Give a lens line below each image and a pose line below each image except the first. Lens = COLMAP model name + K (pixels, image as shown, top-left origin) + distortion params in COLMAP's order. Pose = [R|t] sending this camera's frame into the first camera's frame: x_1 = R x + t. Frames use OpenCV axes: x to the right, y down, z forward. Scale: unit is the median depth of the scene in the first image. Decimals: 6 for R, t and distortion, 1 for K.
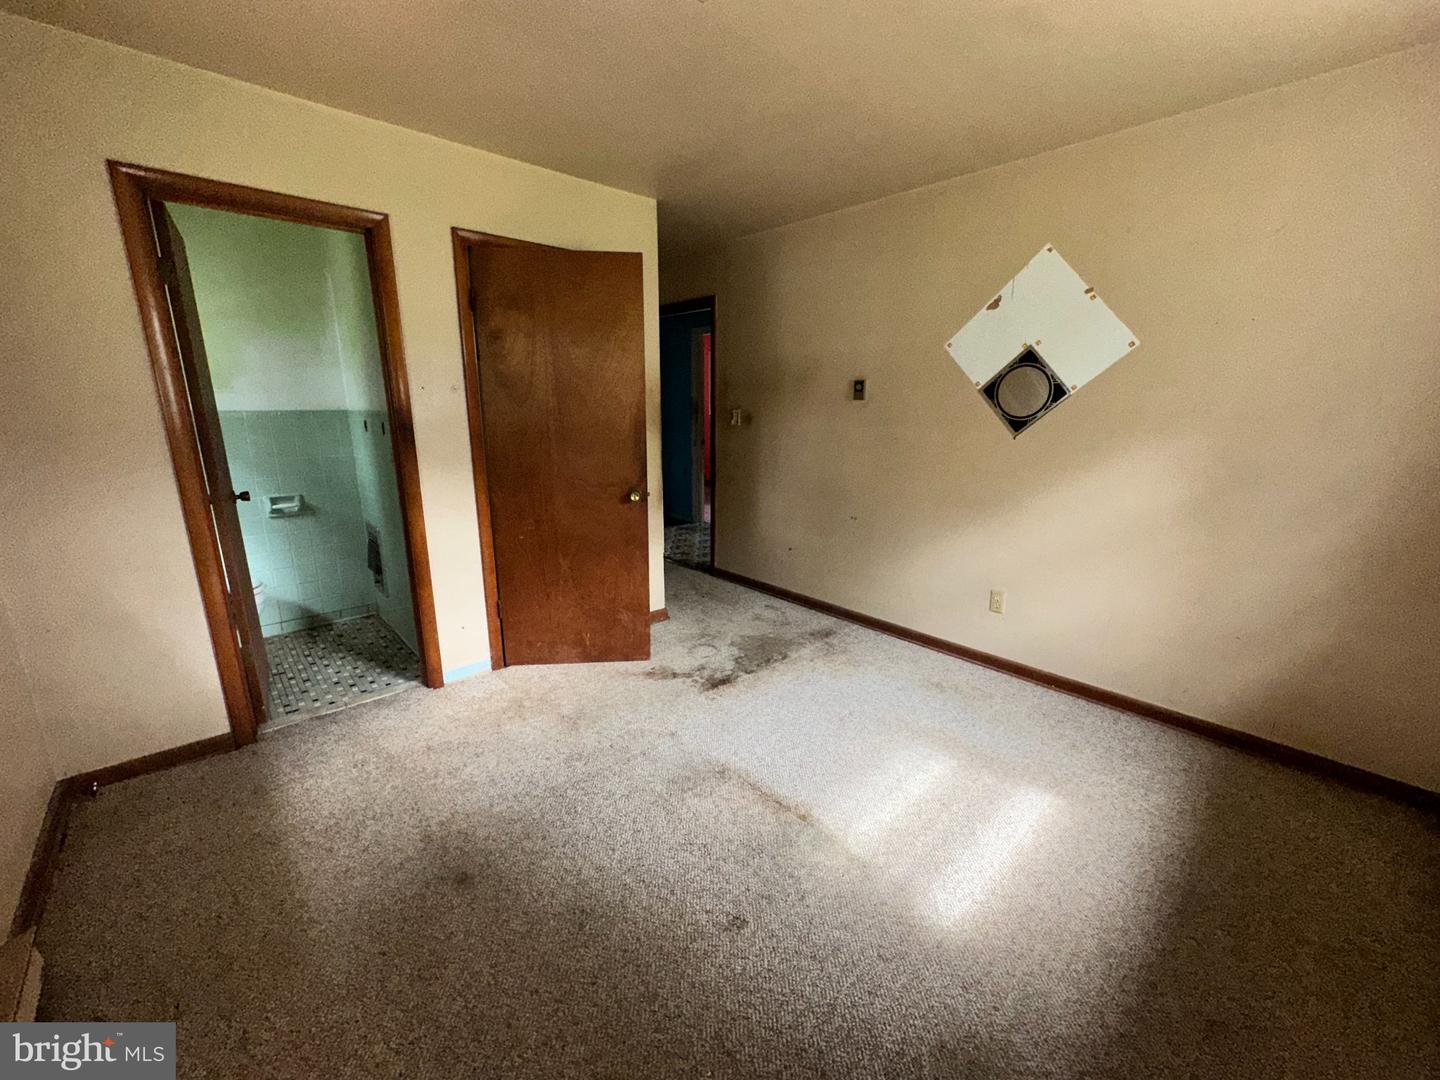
lens RADIAL K [[578.1, 0, 720.1], [0, 578.1, 540.0], [0, 0, 1]] dist [-0.001294, 0.000183]
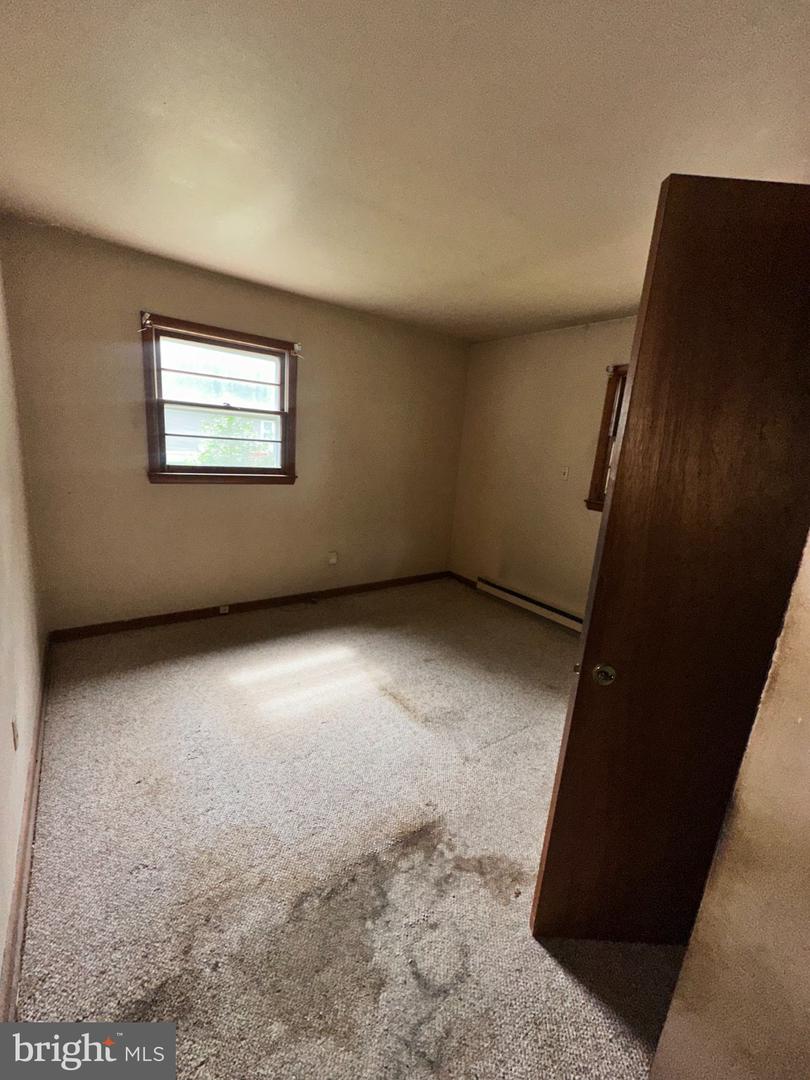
lens RADIAL K [[433.5, 0, 405.2], [0, 433.5, 539.7], [0, 0, 1]] dist [-0.001294, 0.000183]
pose [[-0.990489, -0.106396, 0.087245, 0.007917], [-0.056345, 0.892120, 0.448270, -0.348346], [-0.125527, 0.439091, -0.889630, 1.304008]]
